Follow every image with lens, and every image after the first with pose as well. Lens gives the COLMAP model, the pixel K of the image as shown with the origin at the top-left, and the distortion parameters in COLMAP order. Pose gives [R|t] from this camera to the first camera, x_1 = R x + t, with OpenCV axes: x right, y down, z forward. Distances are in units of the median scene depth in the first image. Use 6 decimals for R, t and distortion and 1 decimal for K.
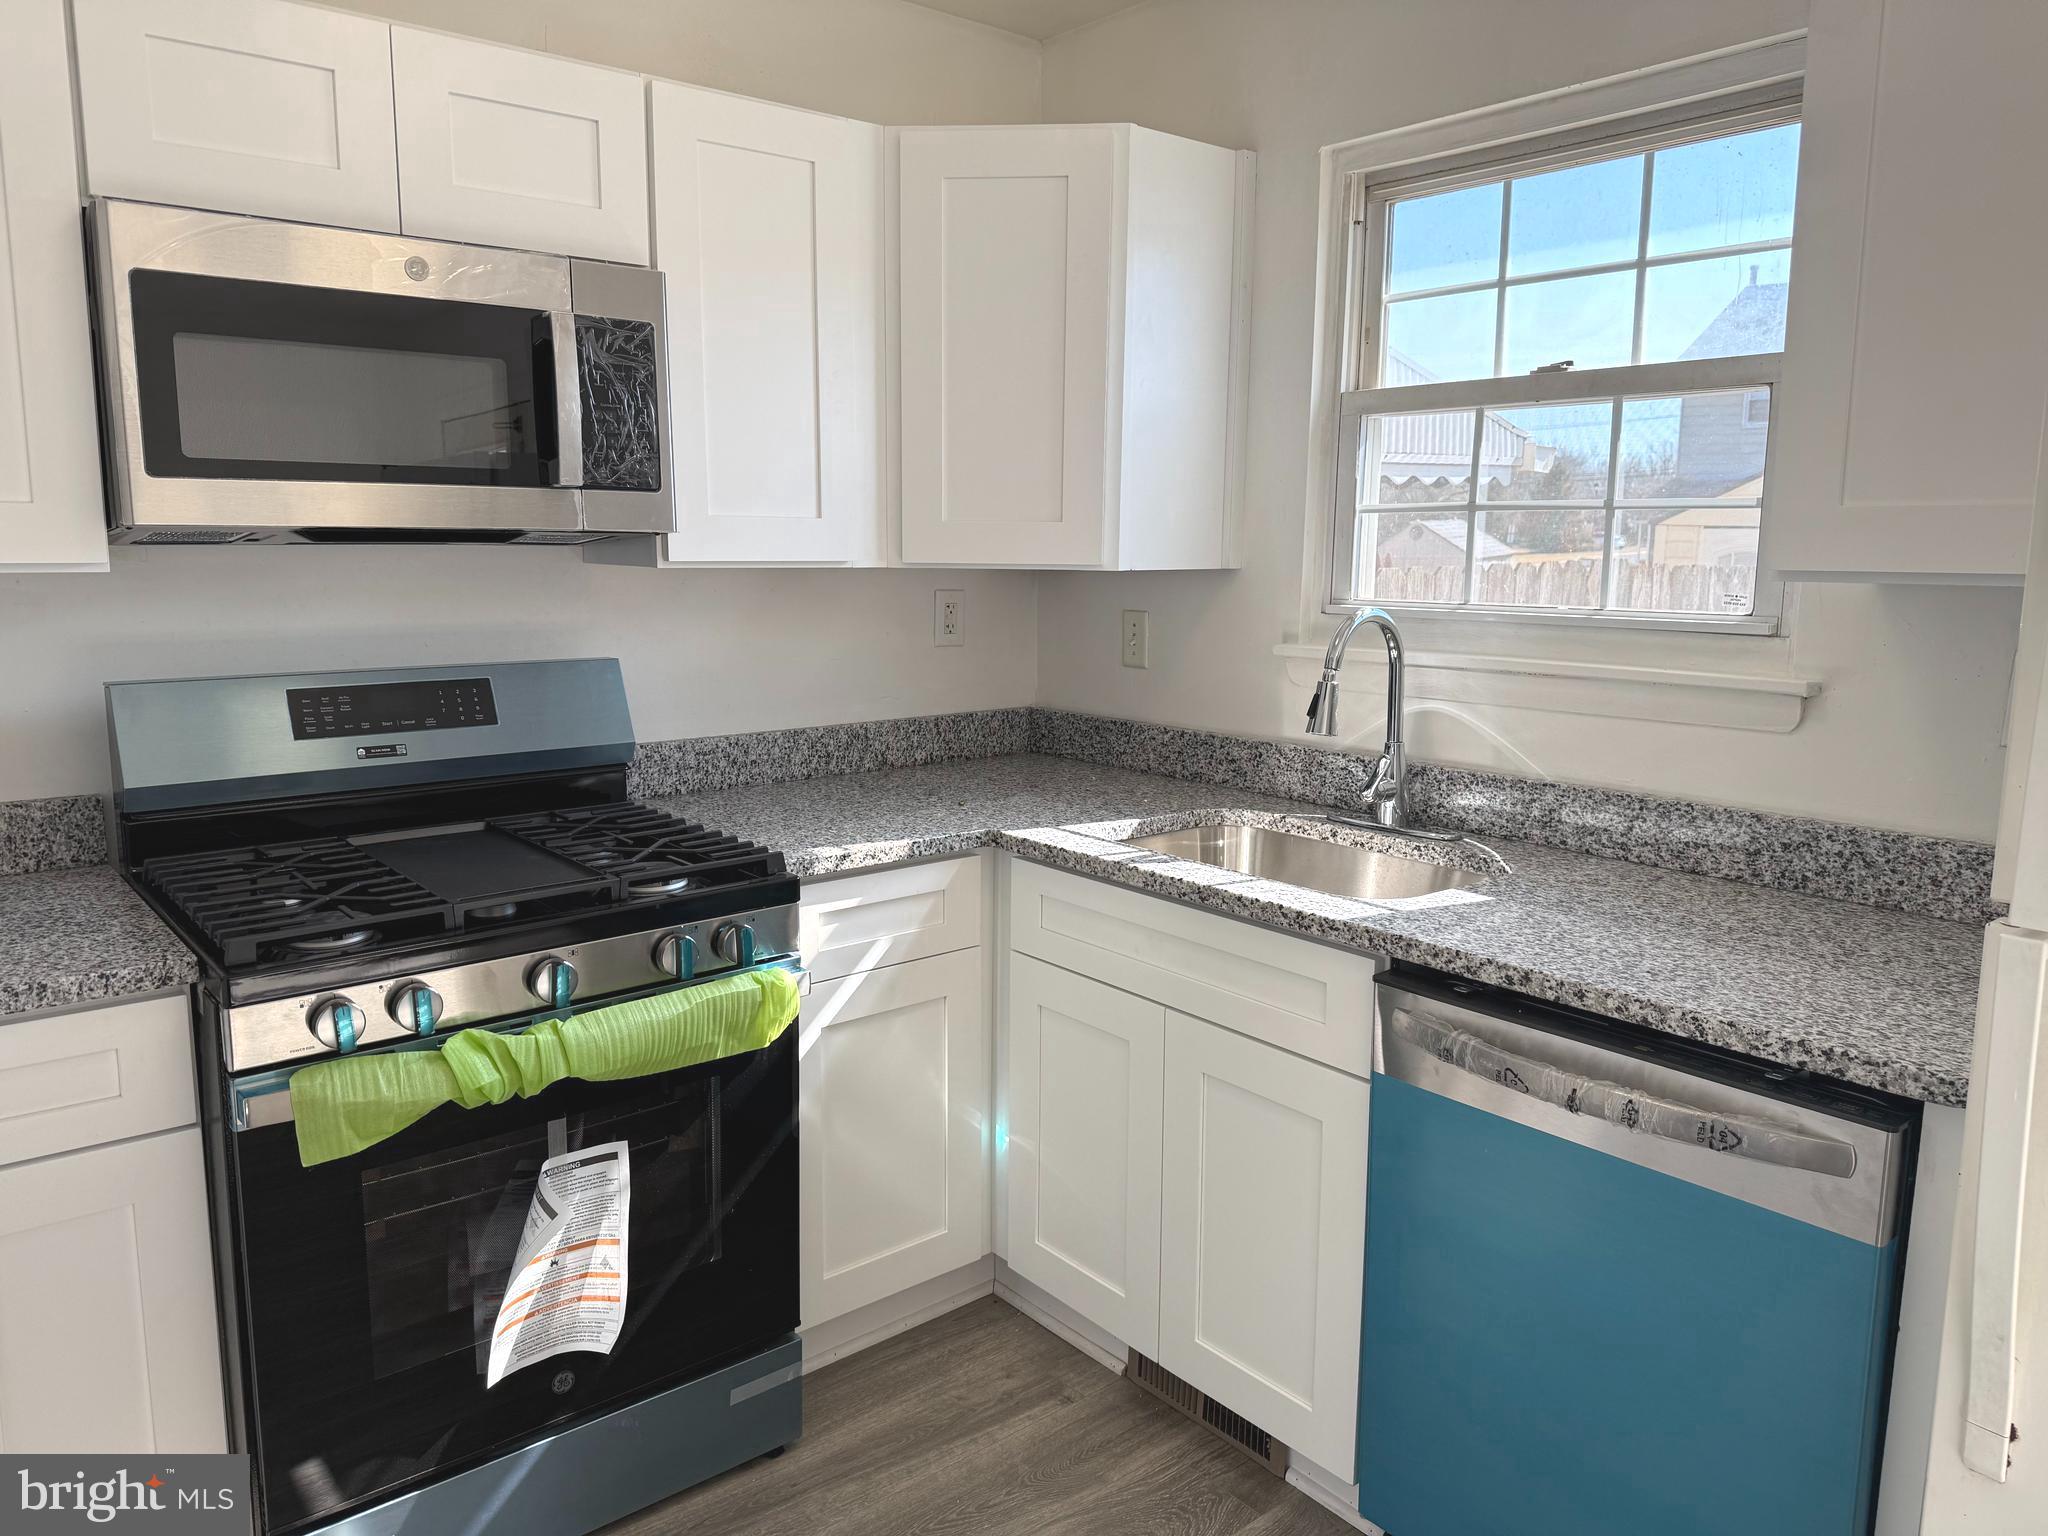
lens RADIAL K [[1430.4, 0, 1022.9], [0, 1430.4, 752.9], [0, 0, 1]] dist [0.080035, -0.112280]
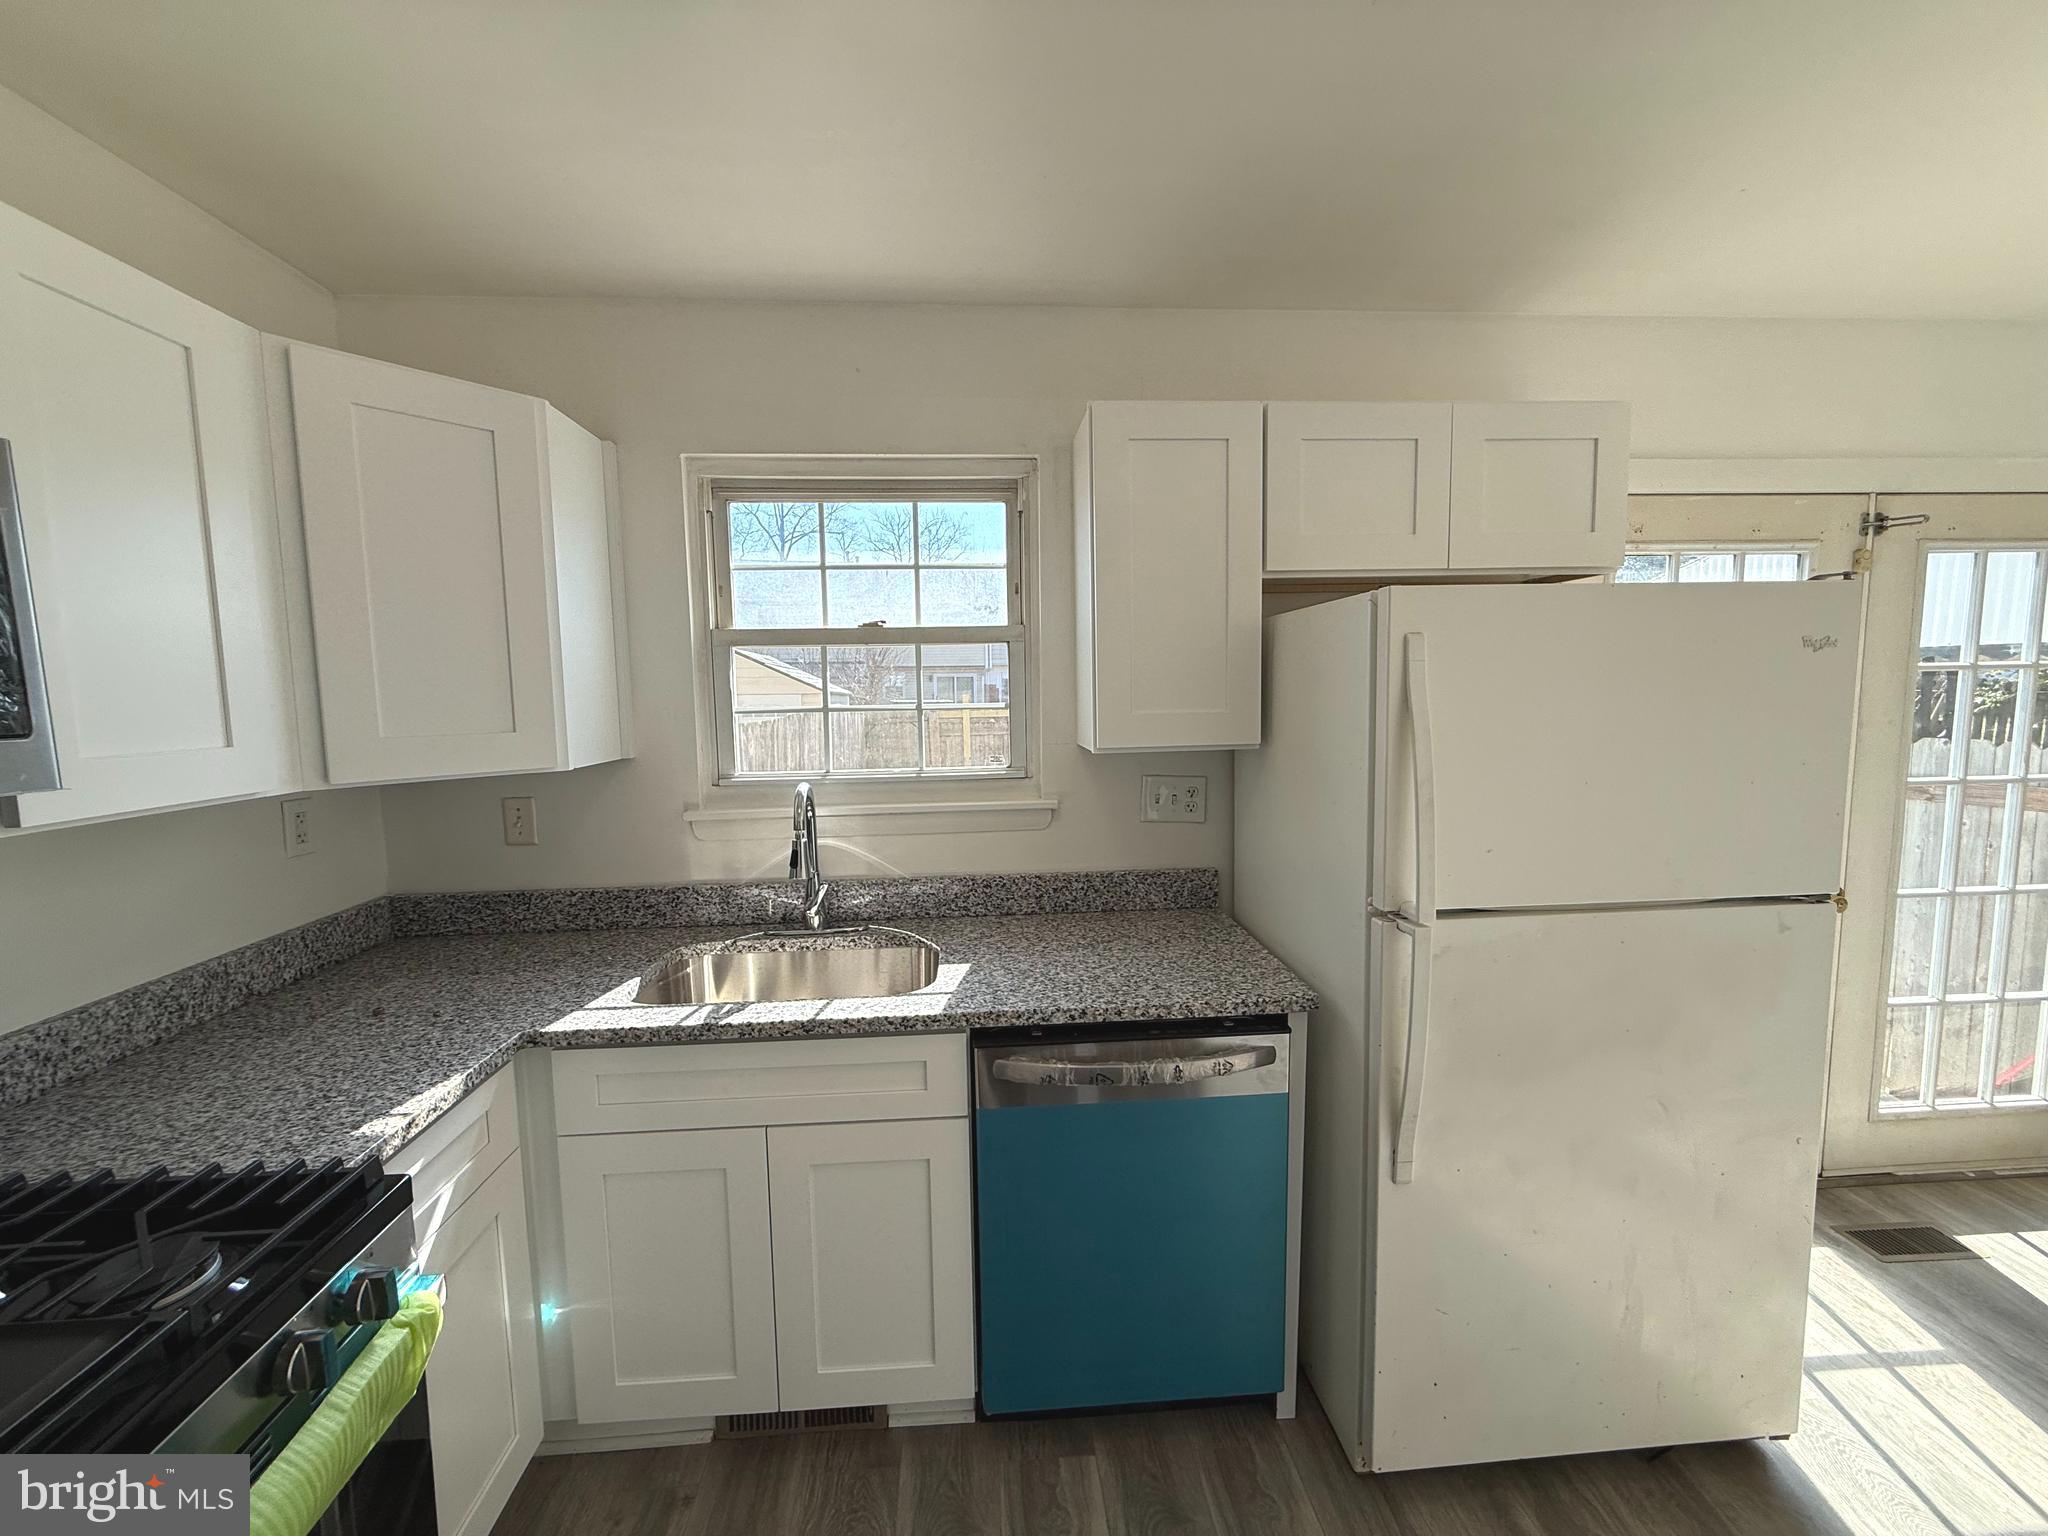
lens RADIAL K [[808.7, 0, 1017.8], [0, 808.7, 765.7], [0, 0, 1]] dist [0.001220, 0.000104]
pose [[0.585683, -0.095110, 0.804941, -0.287726], [0.143133, 0.989621, 0.012786, -0.101725], [-0.797802, 0.107725, 0.593217, 0.366074]]
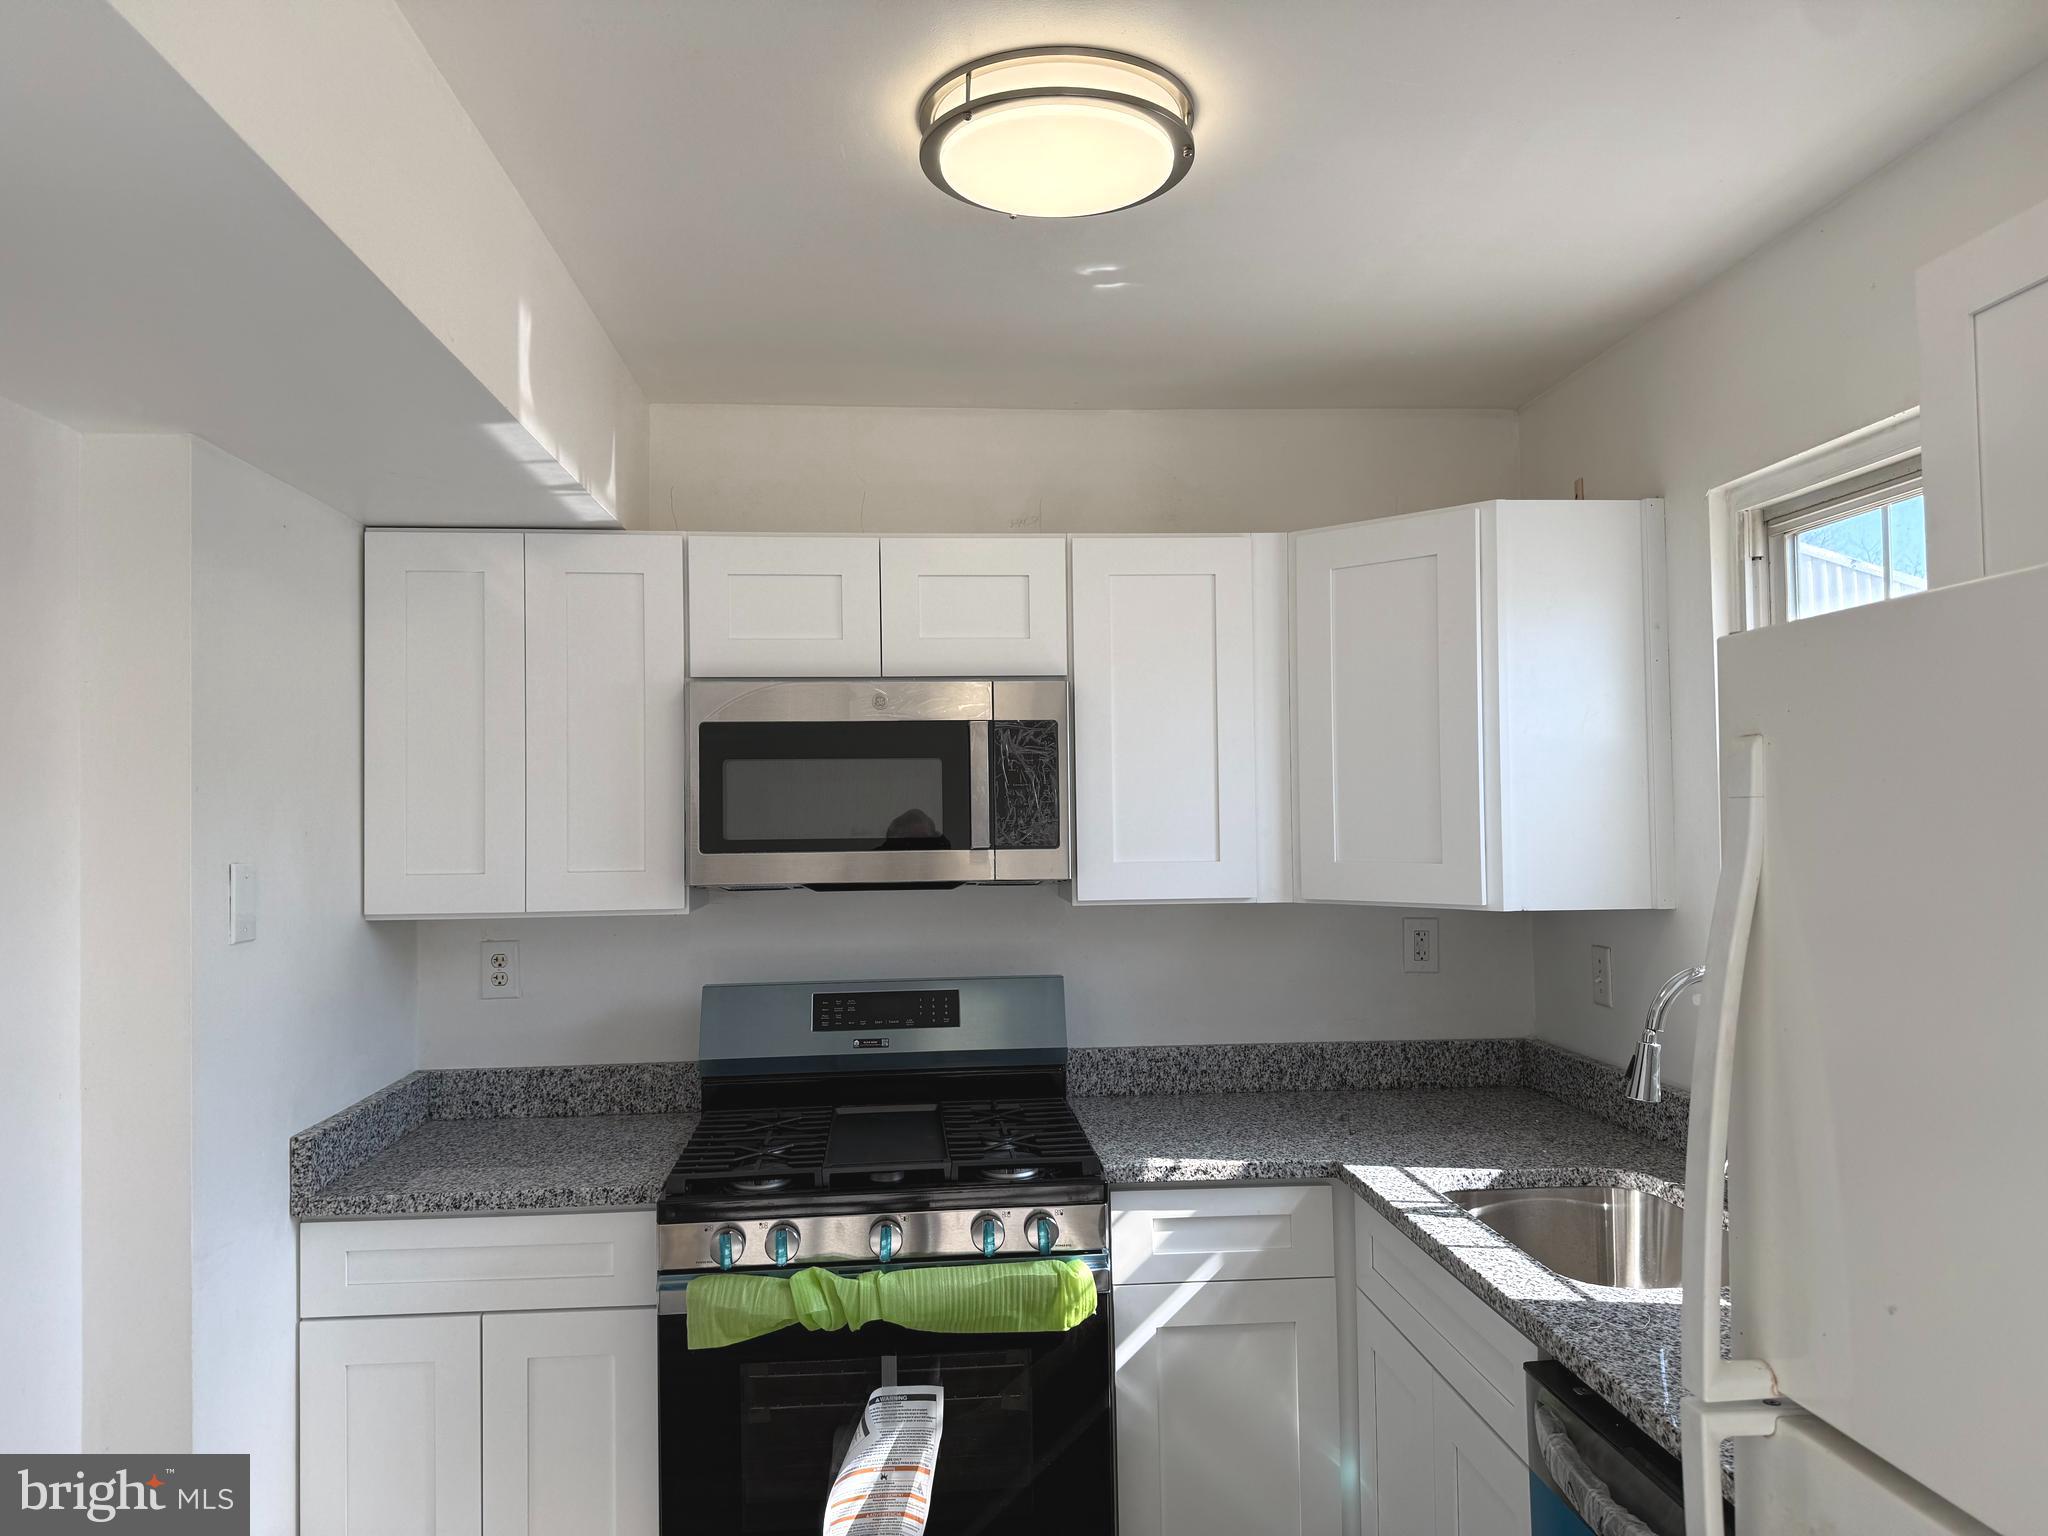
lens RADIAL K [[1430.4, 0, 1029.4], [0, 1430.4, 773.2], [0, 0, 1]] dist [0.080035, -0.112280]
pose [[0.822257, -0.034161, -0.568091, 0.432035], [-0.067313, 0.985353, -0.156682, -0.048818], [0.565122, 0.167073, 0.807913, -0.030364]]
